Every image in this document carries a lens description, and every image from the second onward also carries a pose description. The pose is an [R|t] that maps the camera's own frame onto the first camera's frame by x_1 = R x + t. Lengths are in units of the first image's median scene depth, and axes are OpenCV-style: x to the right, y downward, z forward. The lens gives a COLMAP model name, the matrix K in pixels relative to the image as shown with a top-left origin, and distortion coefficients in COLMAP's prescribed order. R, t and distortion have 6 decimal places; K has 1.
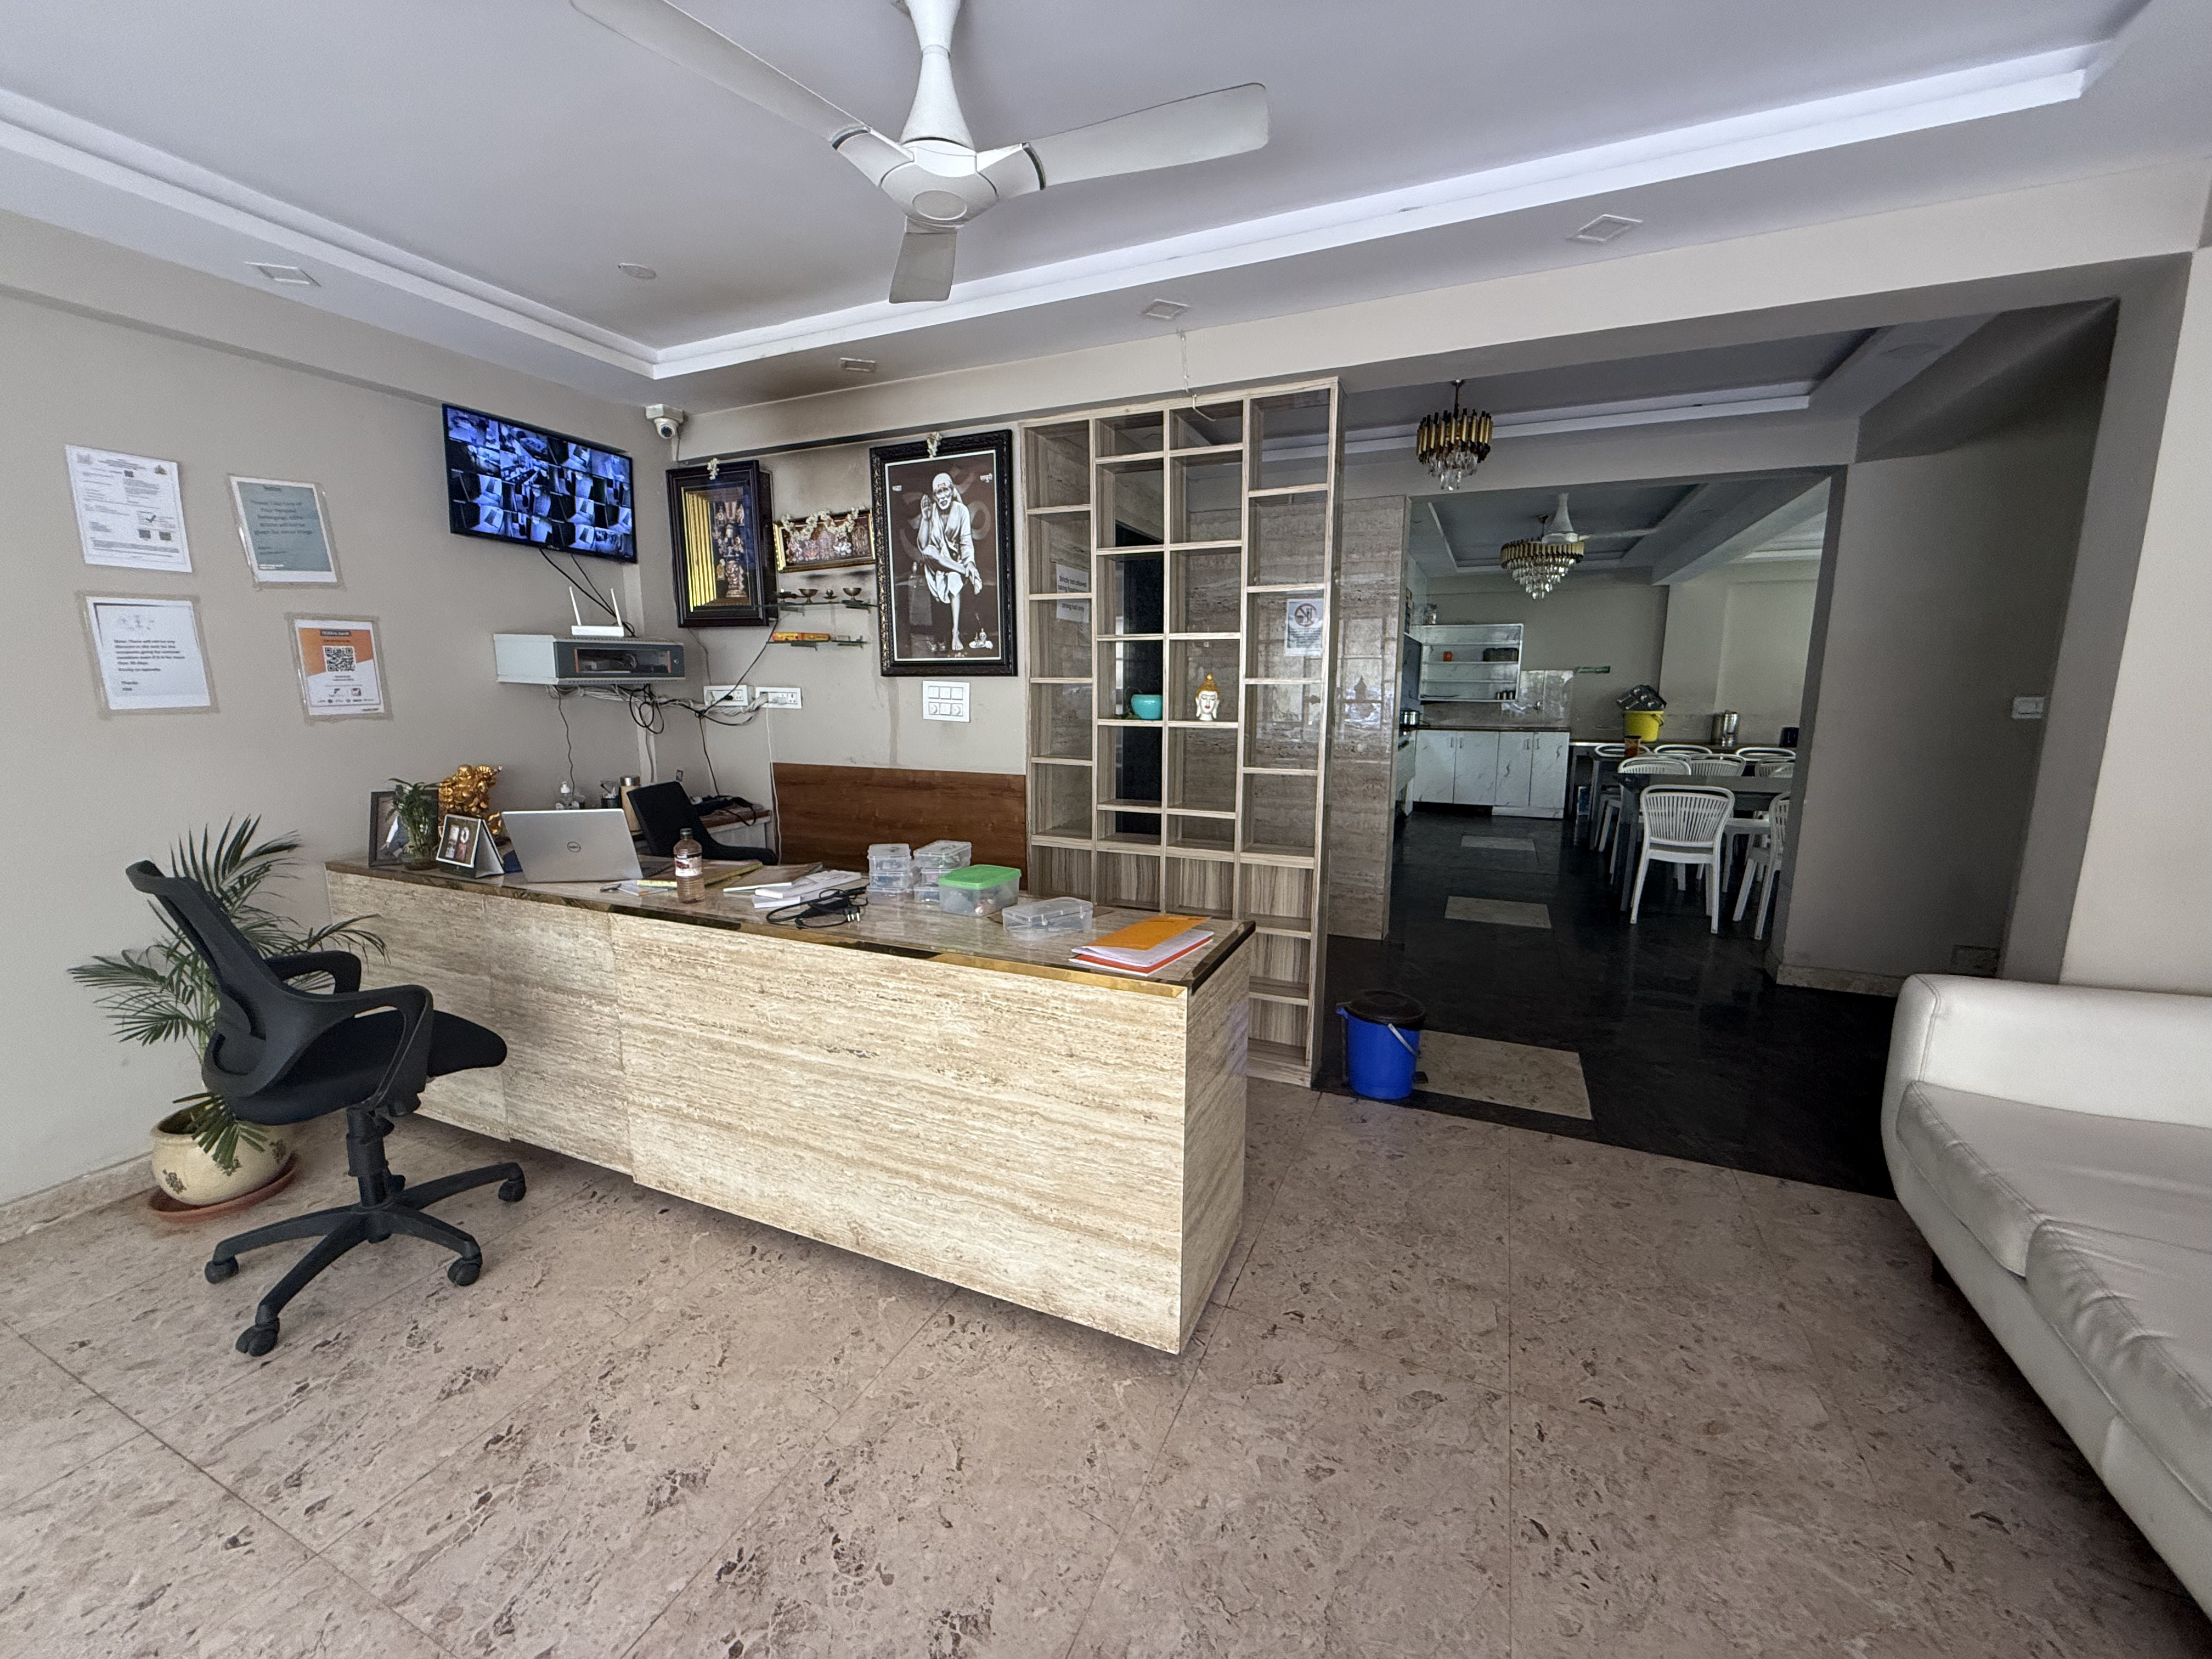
lens RADIAL K [[886.1, 0, 1099.2], [0, 886.1, 835.8], [0, 0, 1]] dist [-0.002145, 0.000273]
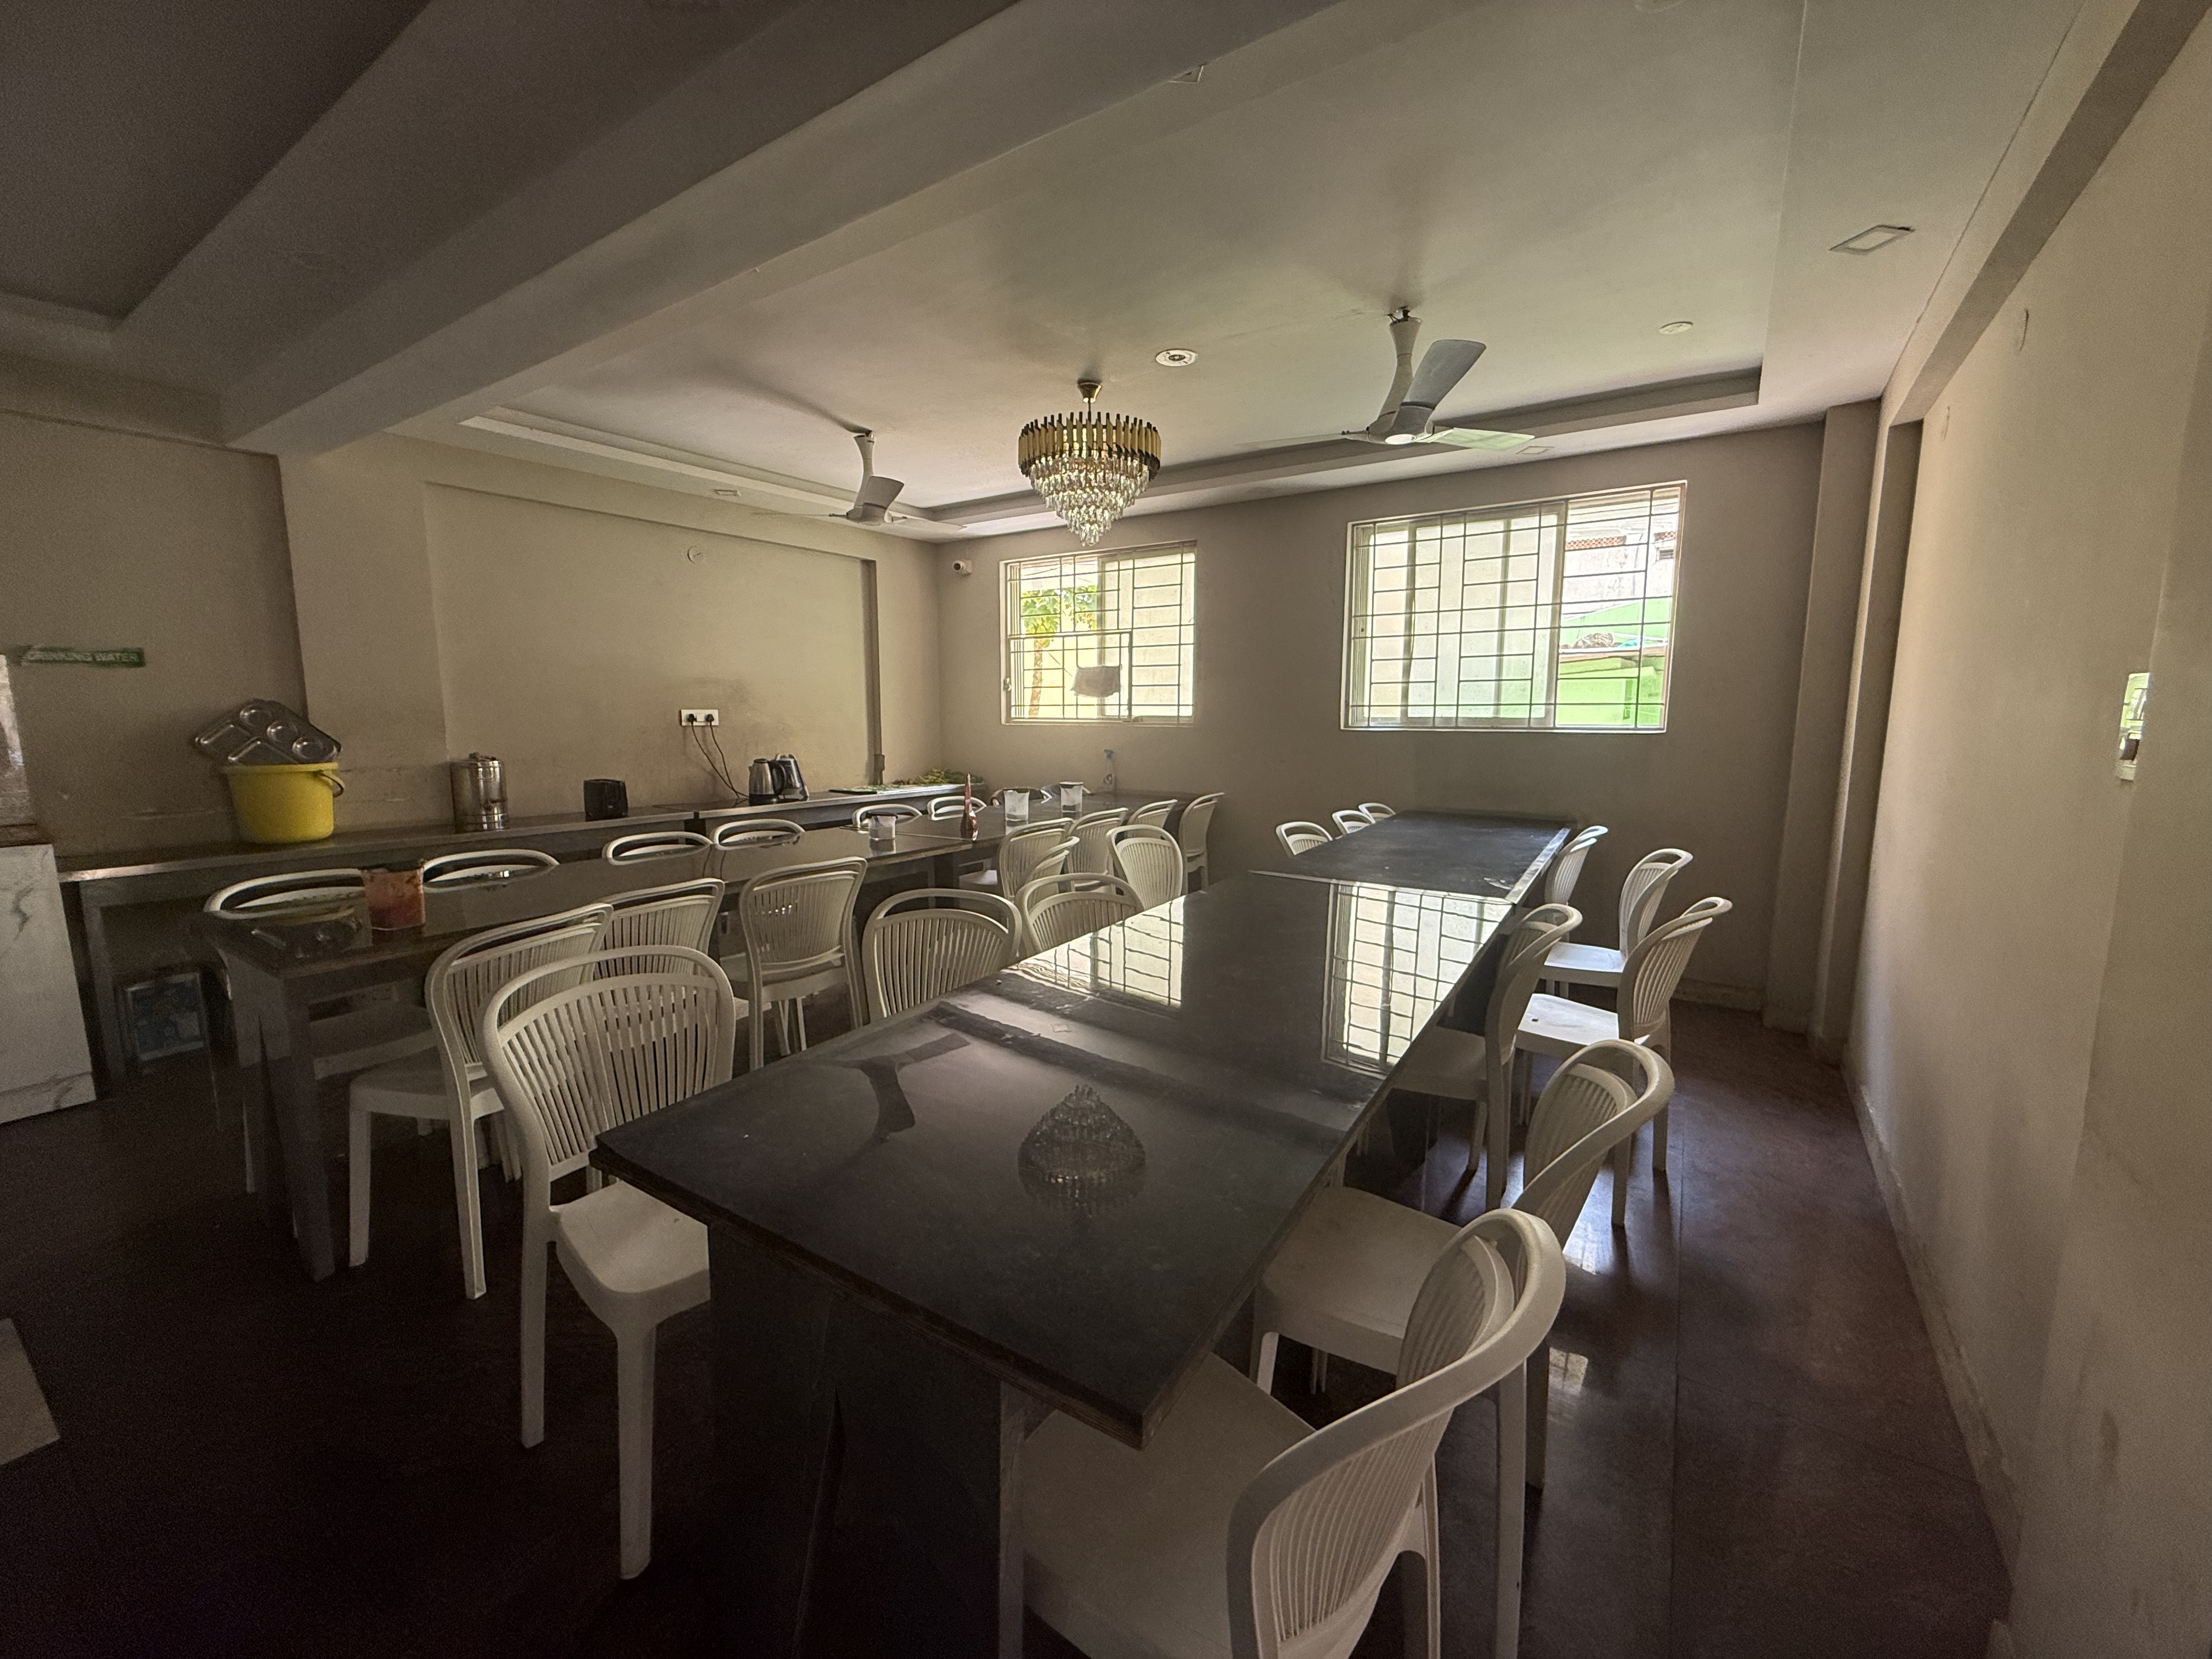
lens RADIAL K [[886.1, 0, 1111.8], [0, 886.1, 826.2], [0, 0, 1]] dist [-0.002145, 0.000273]
pose [[0.172310, -0.130995, 0.976294, 0.284823], [0.168639, 0.980409, 0.101783, -0.090619], [-0.970500, 0.147103, 0.191025, 0.562710]]
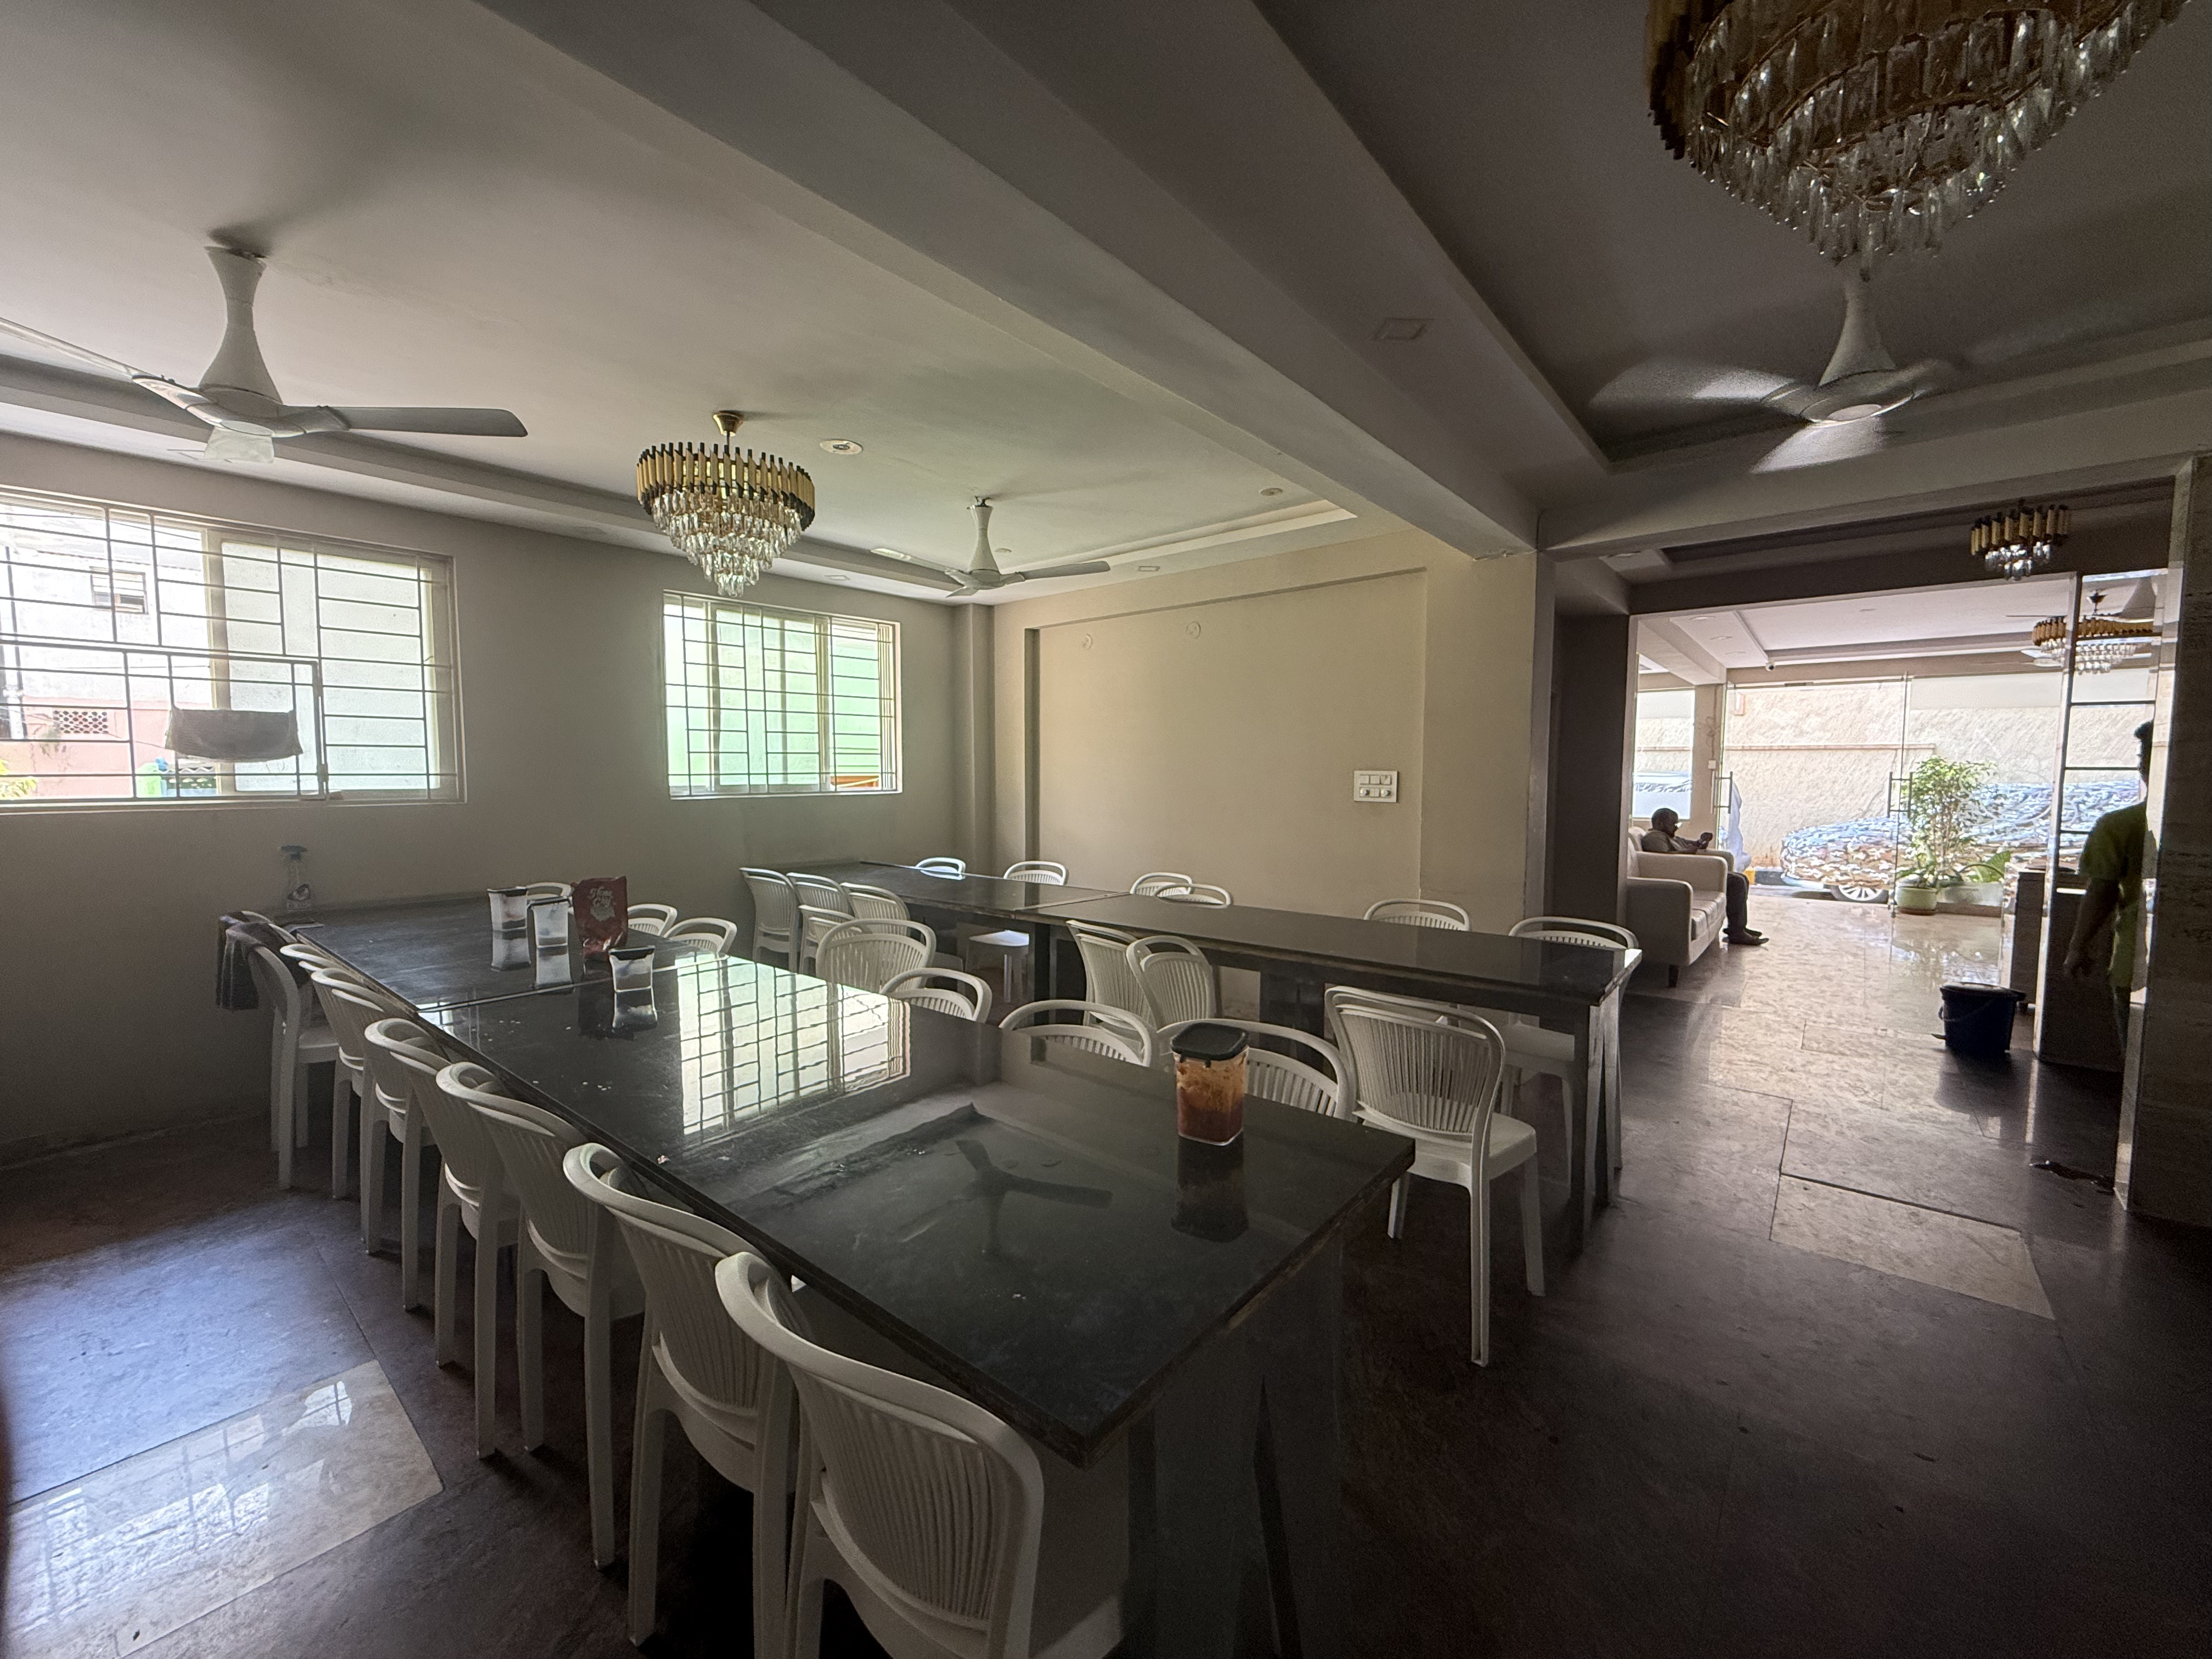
lens RADIAL K [[886.1, 0, 1115.4], [0, 886.1, 827.4], [0, 0, 1]] dist [-0.002145, 0.000273]
pose [[-0.959929, -0.014862, 0.279849, 0.540606], [0.050425, 0.973135, 0.224646, -0.196435], [-0.275669, 0.229755, -0.933391, 1.159290]]
